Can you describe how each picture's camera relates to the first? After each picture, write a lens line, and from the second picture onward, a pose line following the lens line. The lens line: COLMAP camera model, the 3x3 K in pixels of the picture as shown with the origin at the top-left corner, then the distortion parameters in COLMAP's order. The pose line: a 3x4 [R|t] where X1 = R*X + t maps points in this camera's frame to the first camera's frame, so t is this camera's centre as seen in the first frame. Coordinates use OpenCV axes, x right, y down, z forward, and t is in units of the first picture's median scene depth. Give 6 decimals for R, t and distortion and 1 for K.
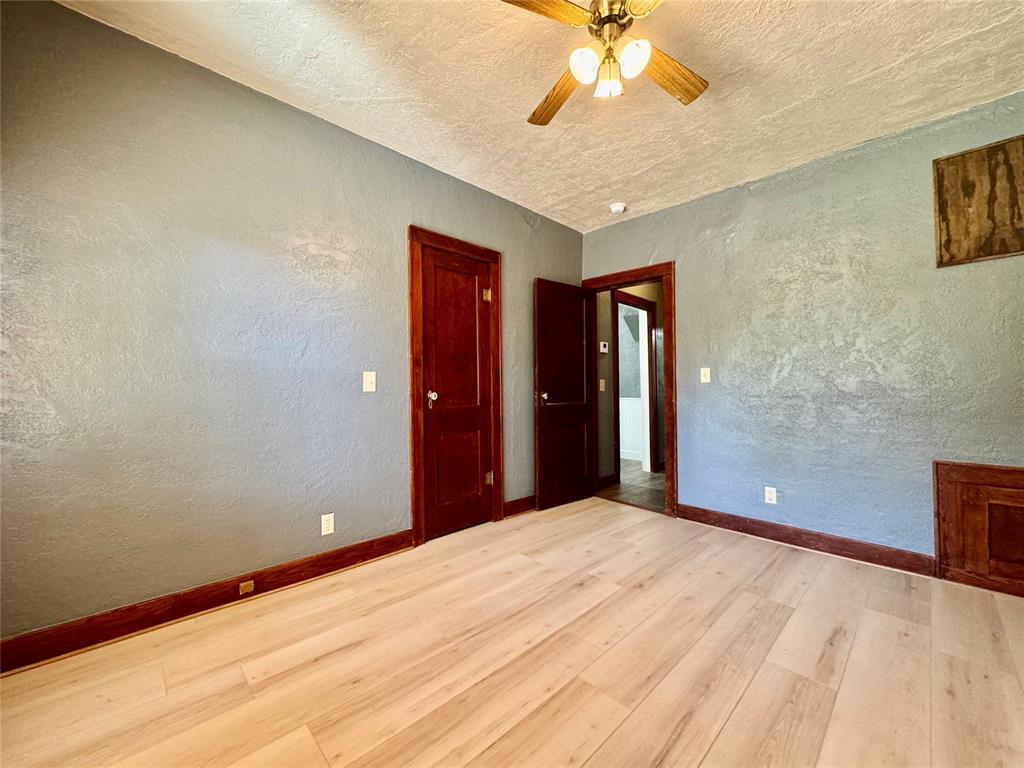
lens RADIAL K [[406.4, 0, 512.0], [0, 406.4, 384.0], [0, 0, 1]] dist [-0.003663, 0.000070]
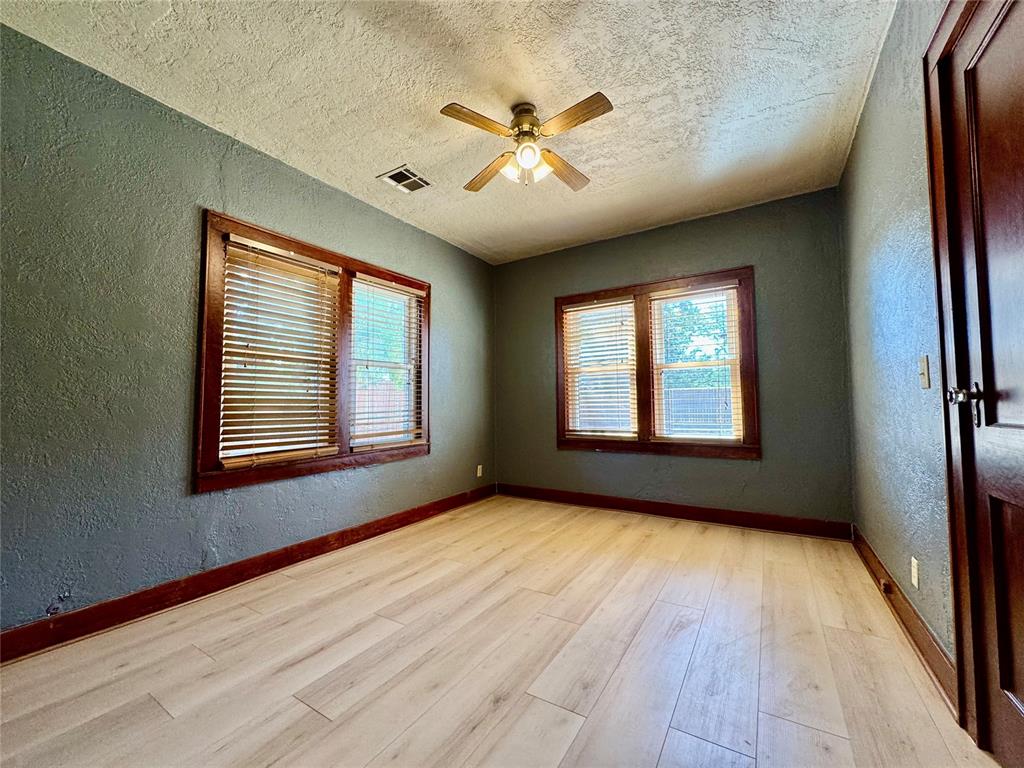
lens RADIAL K [[406.4, 0, 512.0], [0, 406.4, 384.0], [0, 0, 1]] dist [-0.003663, 0.000070]
pose [[-0.971599, -0.003818, -0.236602, 0.593601], [0.012314, 0.997699, -0.066667, 0.069696], [0.236312, -0.067687, -0.969317, 2.197776]]
